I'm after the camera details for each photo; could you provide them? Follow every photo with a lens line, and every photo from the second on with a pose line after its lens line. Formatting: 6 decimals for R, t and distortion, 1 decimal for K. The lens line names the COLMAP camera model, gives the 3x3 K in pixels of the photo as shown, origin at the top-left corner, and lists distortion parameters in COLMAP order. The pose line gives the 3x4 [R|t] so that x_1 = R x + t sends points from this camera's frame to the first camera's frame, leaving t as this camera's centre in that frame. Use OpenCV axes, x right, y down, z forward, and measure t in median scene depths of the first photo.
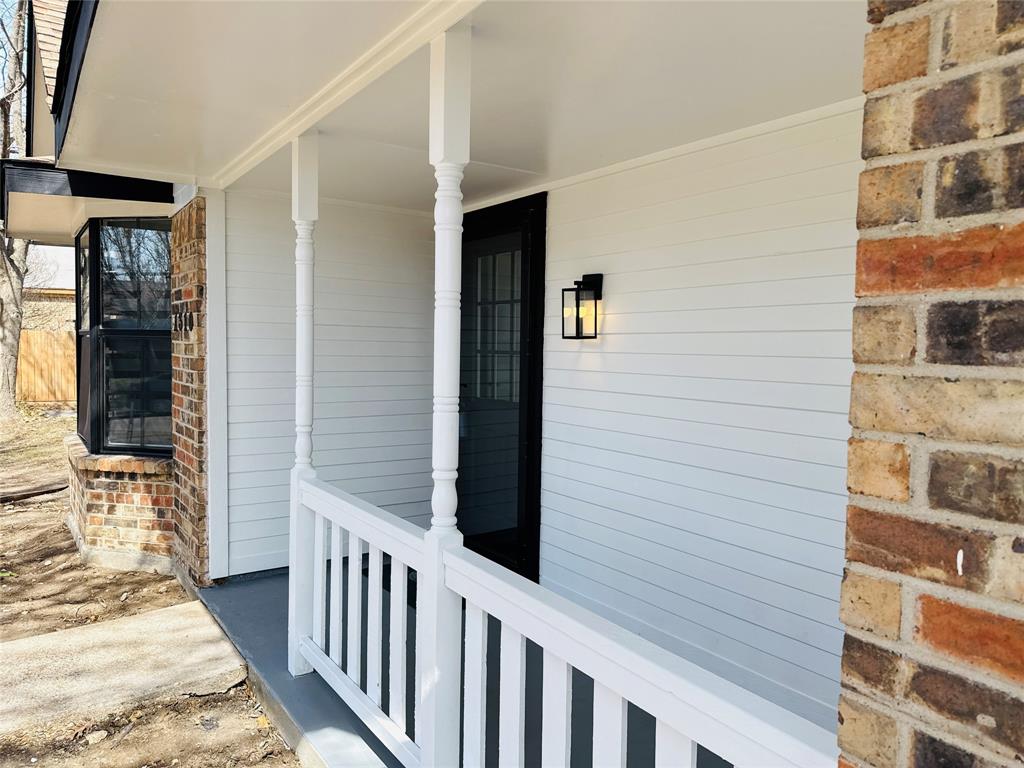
lens RADIAL K [[746.0, 0, 512.8], [0, 746.0, 382.4], [0, 0, 1]] dist [-0.041727, -0.005168]
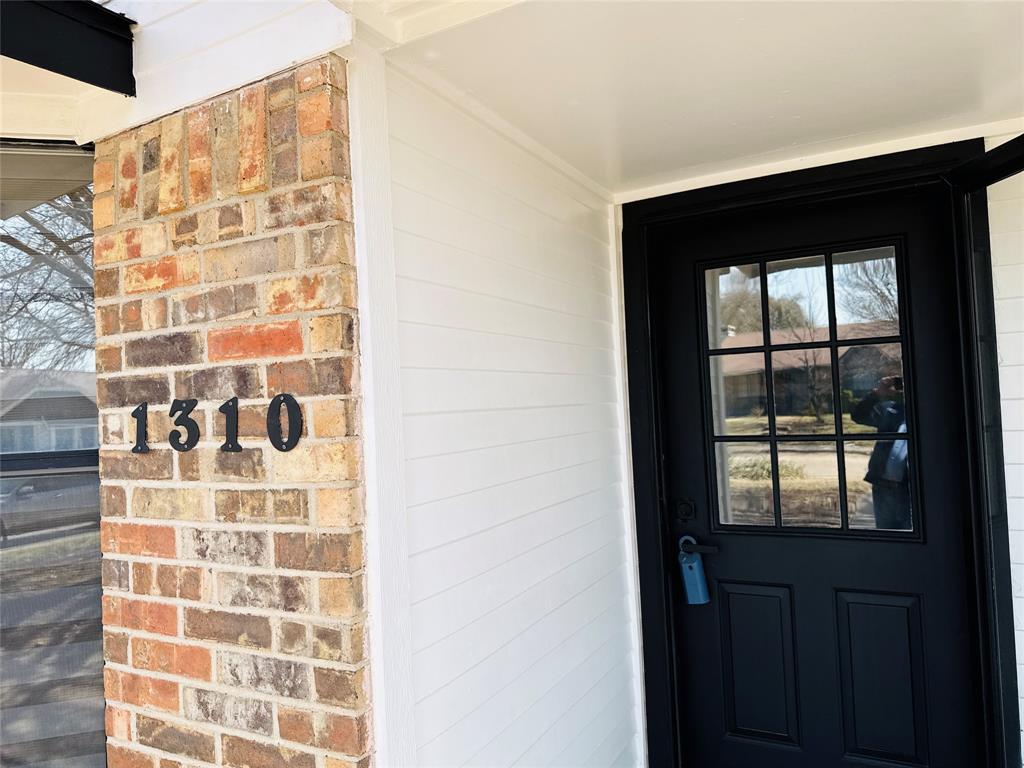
lens RADIAL K [[746.0, 0, 510.6], [0, 746.0, 381.1], [0, 0, 1]] dist [-0.041727, -0.005168]
pose [[0.888367, -0.045585, 0.456866, -0.504484], [0.083062, 0.994597, -0.062273, -0.072880], [-0.451559, 0.093269, 0.887353, 0.662693]]
